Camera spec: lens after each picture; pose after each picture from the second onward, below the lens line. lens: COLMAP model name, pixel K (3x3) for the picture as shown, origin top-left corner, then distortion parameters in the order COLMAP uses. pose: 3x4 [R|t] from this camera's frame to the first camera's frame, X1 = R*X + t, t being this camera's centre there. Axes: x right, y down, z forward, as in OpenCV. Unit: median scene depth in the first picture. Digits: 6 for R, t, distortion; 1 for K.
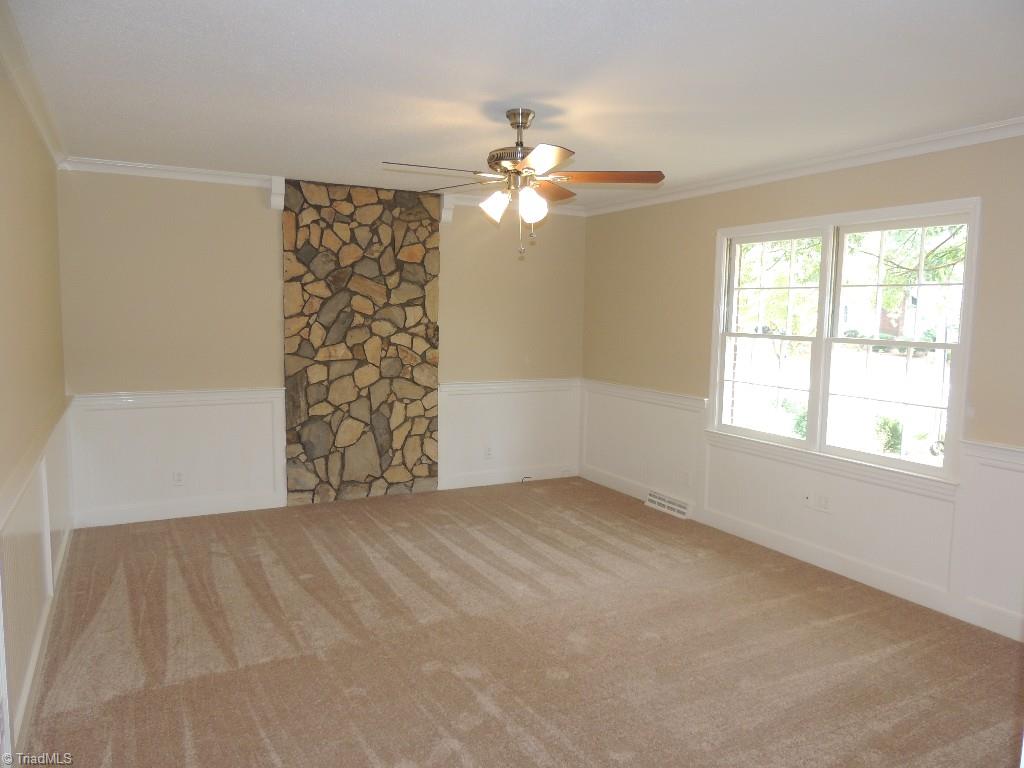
lens RADIAL K [[729.9, 0, 512.0], [0, 729.9, 382.7], [0, 0, 1]] dist [-0.030229, 0.012789]
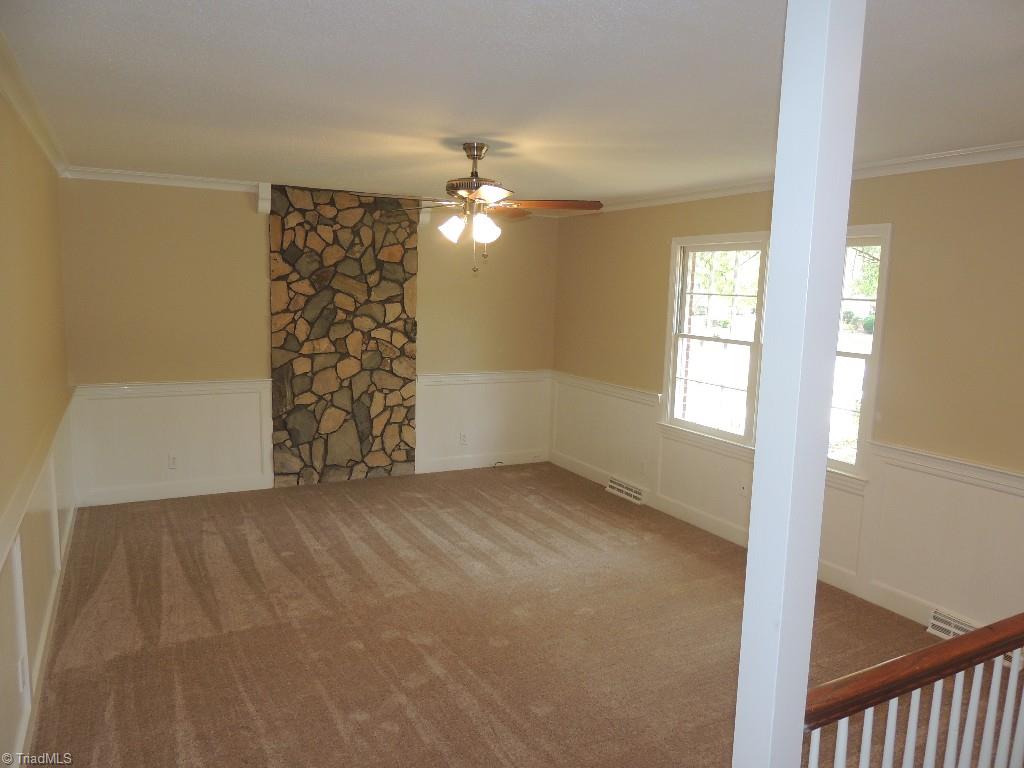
lens RADIAL K [[729.9, 0, 512.5], [0, 729.9, 384.6], [0, 0, 1]] dist [-0.030229, 0.012789]
pose [[0.999930, 0.011785, 0.000991, 0.052344], [-0.011813, 0.999244, 0.037027, -0.034257], [-0.000554, -0.037036, 0.999314, -0.093874]]
